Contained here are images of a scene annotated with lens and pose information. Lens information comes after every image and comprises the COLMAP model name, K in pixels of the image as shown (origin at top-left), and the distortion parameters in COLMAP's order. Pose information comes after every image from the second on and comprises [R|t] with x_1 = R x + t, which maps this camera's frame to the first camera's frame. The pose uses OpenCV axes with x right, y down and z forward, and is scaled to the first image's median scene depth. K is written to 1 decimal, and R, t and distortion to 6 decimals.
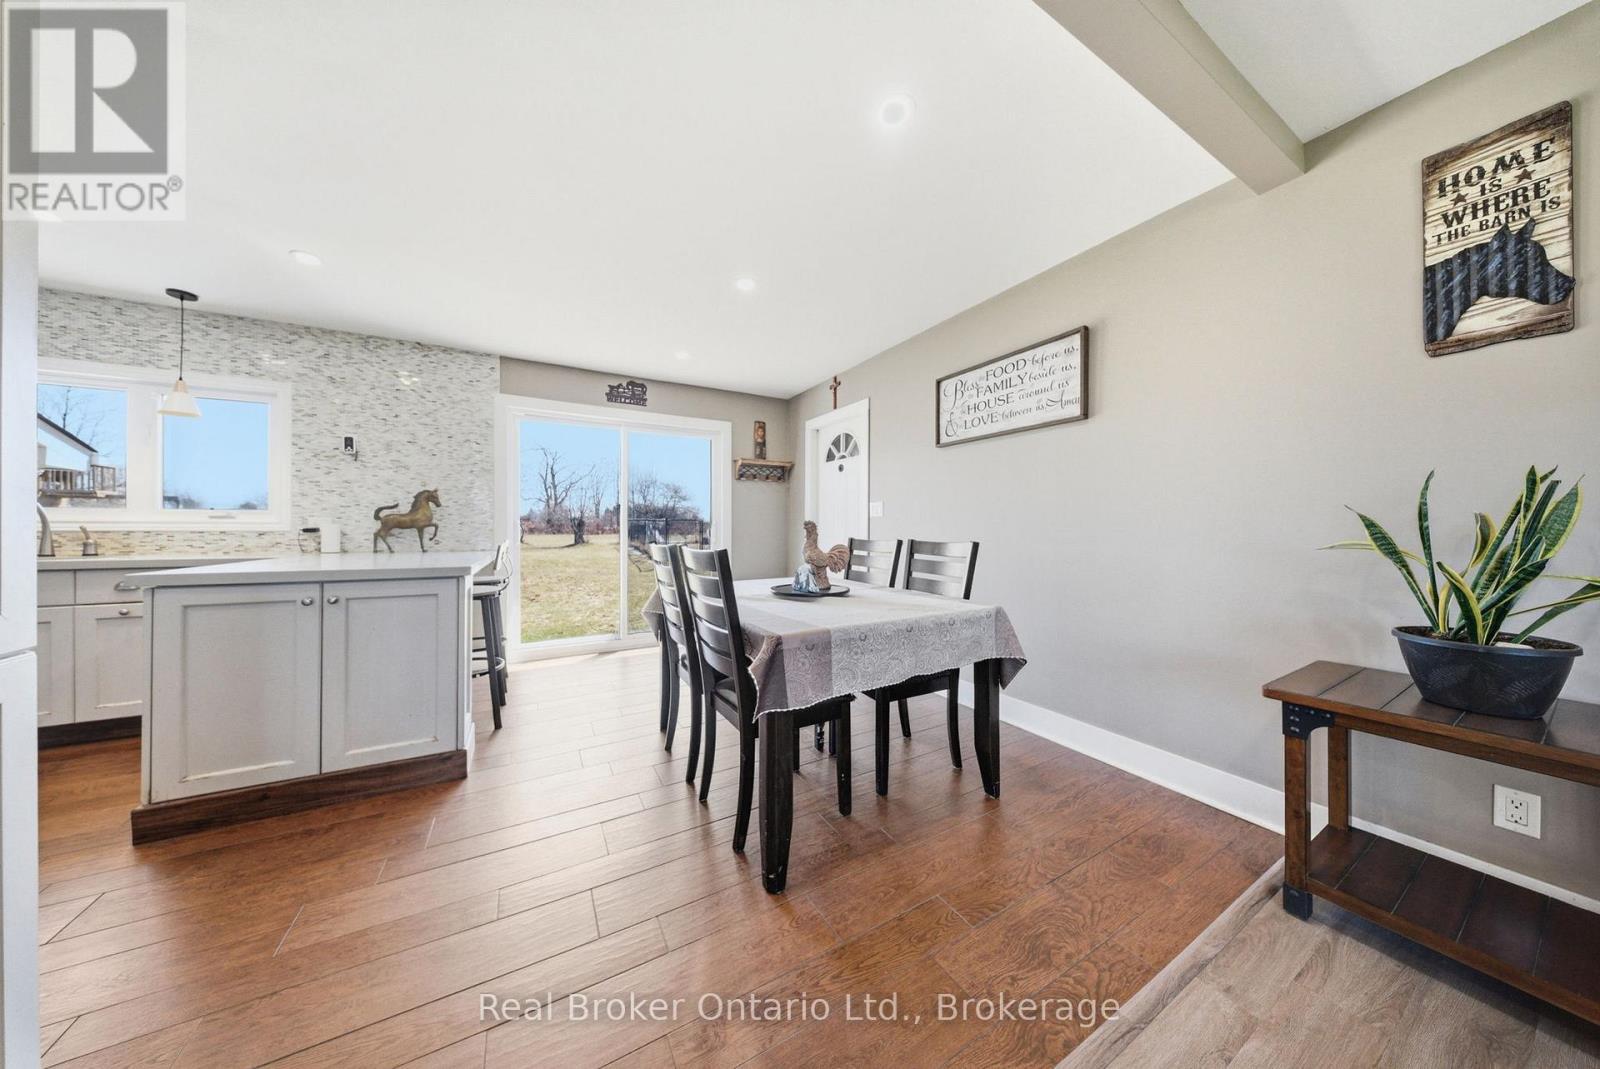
lens RADIAL K [[473.7, 0, 795.7], [0, 473.7, 528.8], [0, 0, 1]] dist [-0.000277, 0.000010]
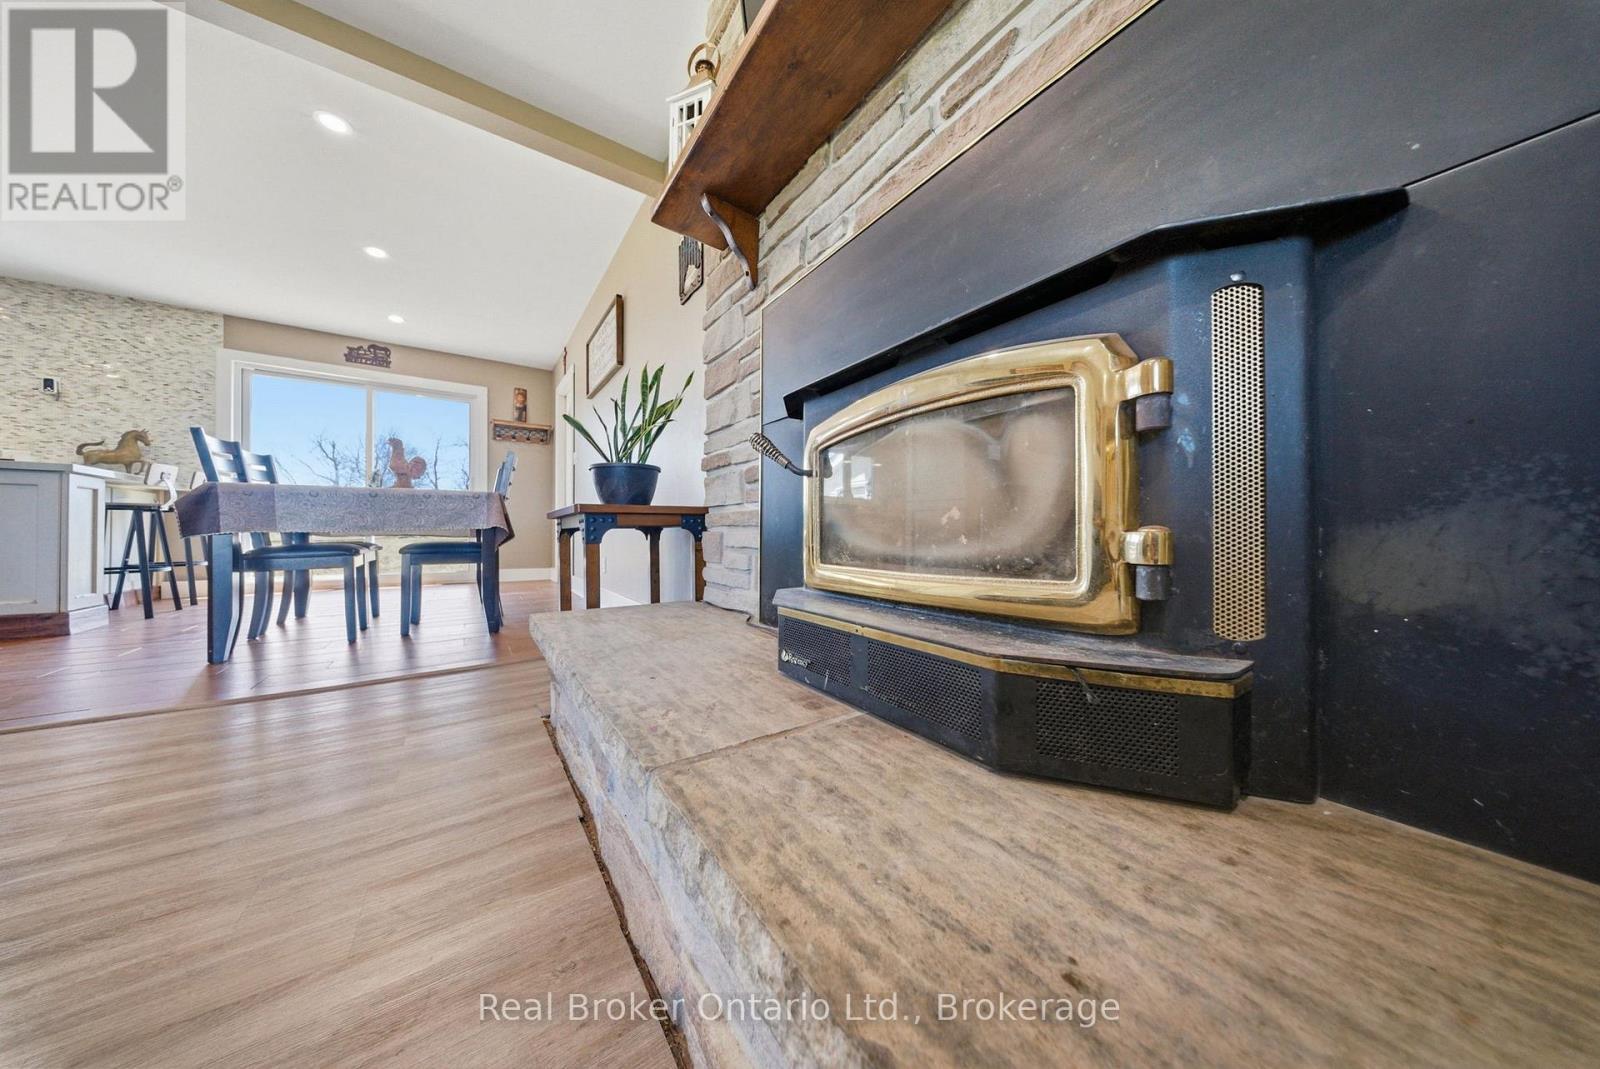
lens RADIAL K [[473.7, 0, 797.1], [0, 473.7, 532.0], [0, 0, 1]] dist [-0.000277, 0.000010]
pose [[0.996206, -0.002205, 0.086997, 0.666962], [0.002319, 0.999997, -0.001204, 0.161184], [-0.086994, 0.001401, 0.996208, -0.240583]]
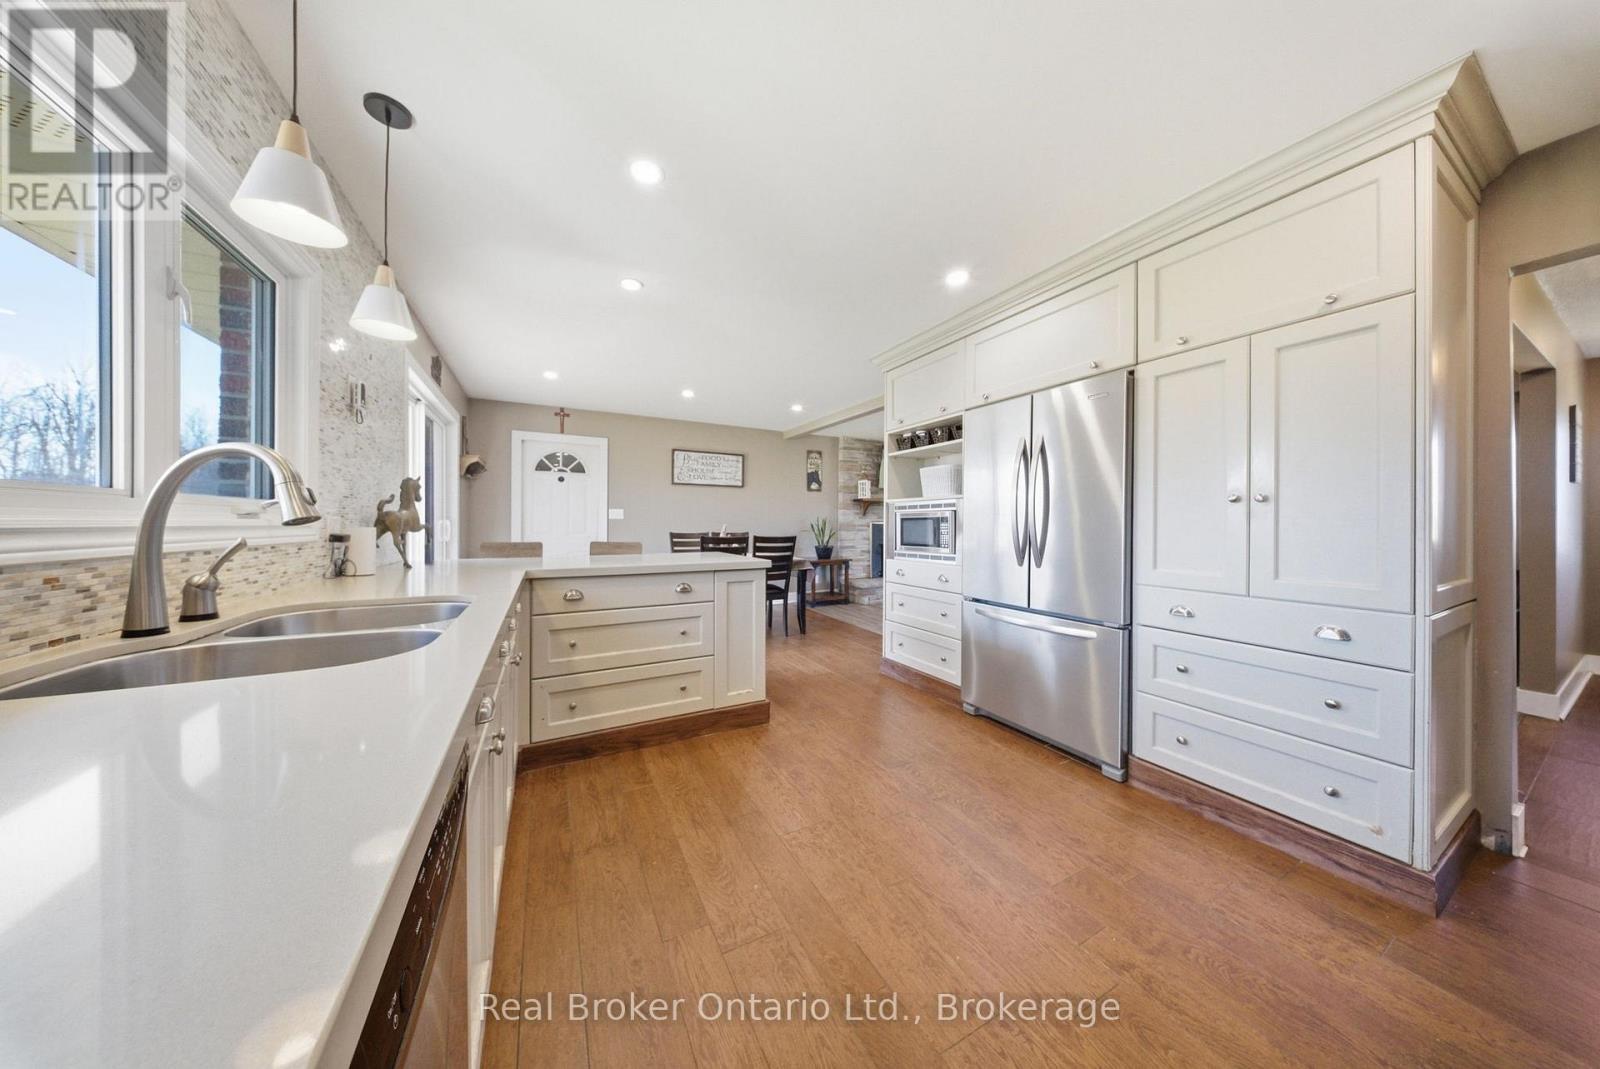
lens RADIAL K [[473.7, 0, 796.9], [0, 473.7, 525.5], [0, 0, 1]] dist [-0.000277, 0.000010]
pose [[0.024722, -0.005554, 0.999679, -1.474664], [-0.002754, 0.999980, 0.005624, -0.015235], [-0.999691, -0.002892, 0.024706, 0.412734]]
